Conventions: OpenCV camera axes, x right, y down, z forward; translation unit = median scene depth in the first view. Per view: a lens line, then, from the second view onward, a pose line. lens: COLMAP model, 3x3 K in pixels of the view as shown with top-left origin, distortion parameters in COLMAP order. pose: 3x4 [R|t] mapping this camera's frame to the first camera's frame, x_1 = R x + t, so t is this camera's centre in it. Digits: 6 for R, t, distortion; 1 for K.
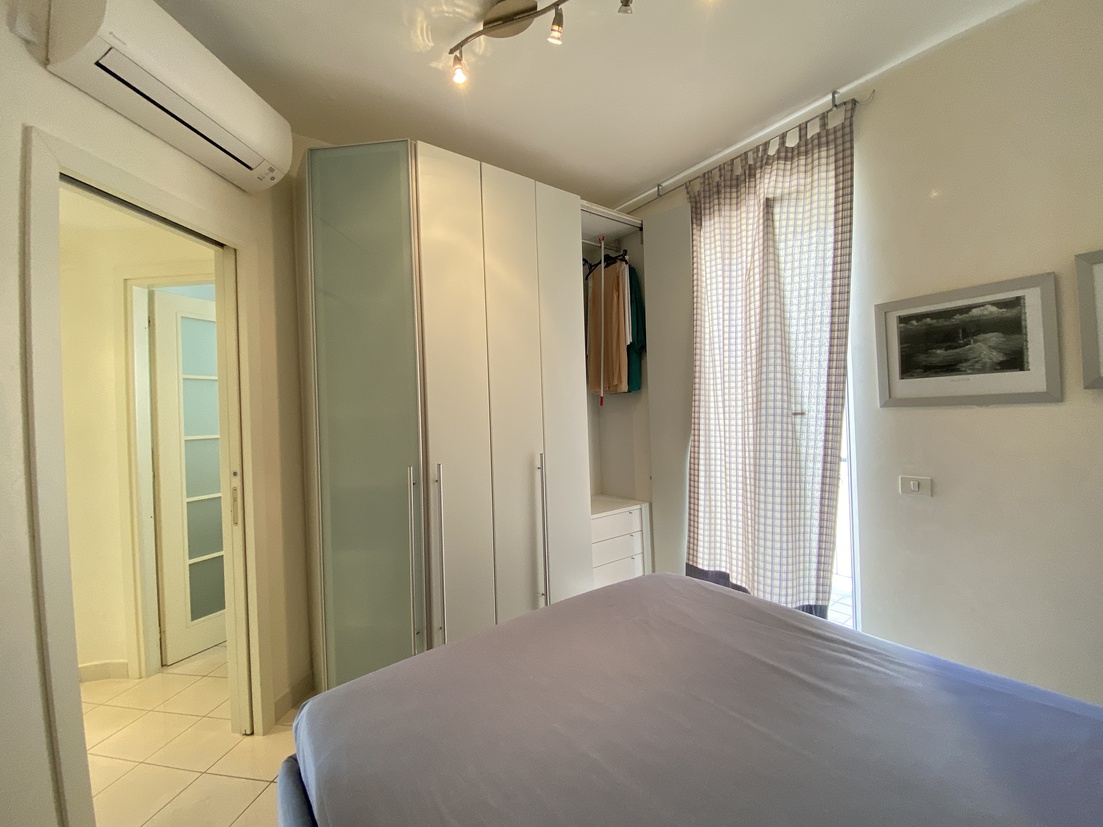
lens RADIAL K [[452.5, 0, 549.2], [0, 452.5, 410.1], [0, 0, 1]] dist [0.032307, -0.025512]
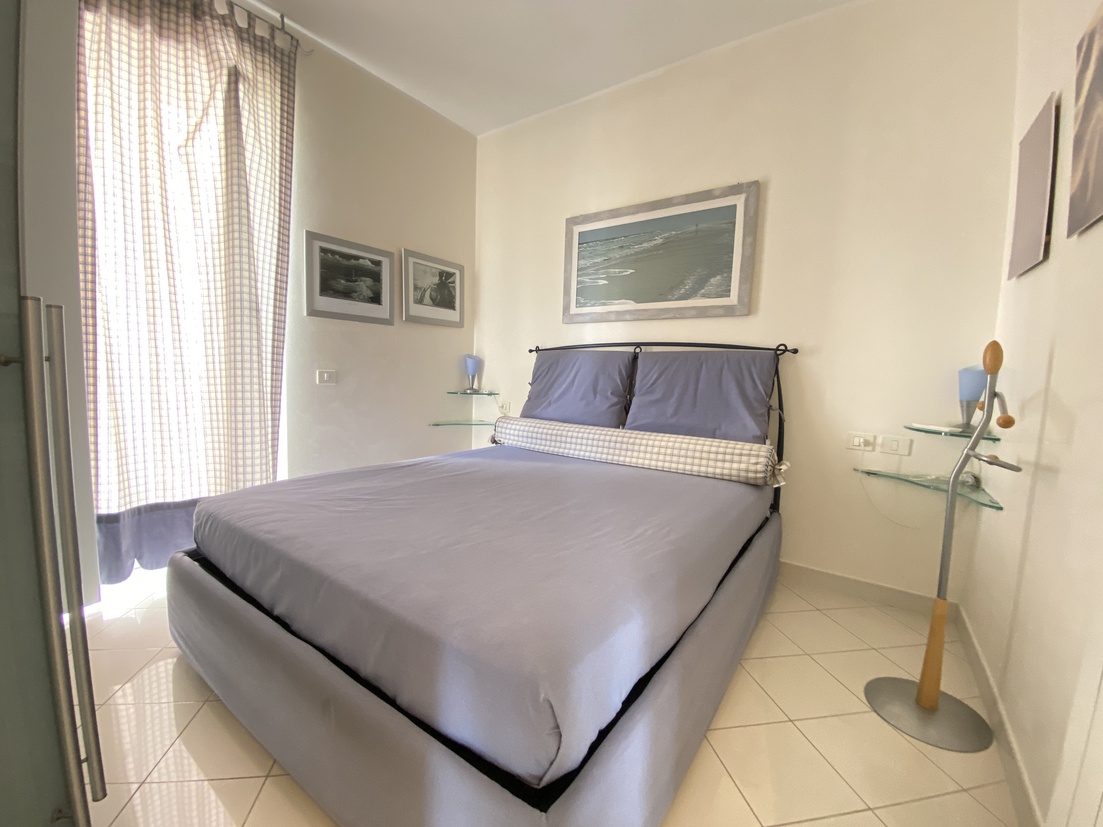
lens RADIAL K [[452.5, 0, 549.2], [0, 452.5, 410.1], [0, 0, 1]] dist [0.032307, -0.025512]
pose [[-0.277295, -0.056929, 0.959097, -0.720251], [-0.035854, 0.998161, 0.048881, 0.181220], [-0.960116, -0.020833, -0.278826, 0.766356]]
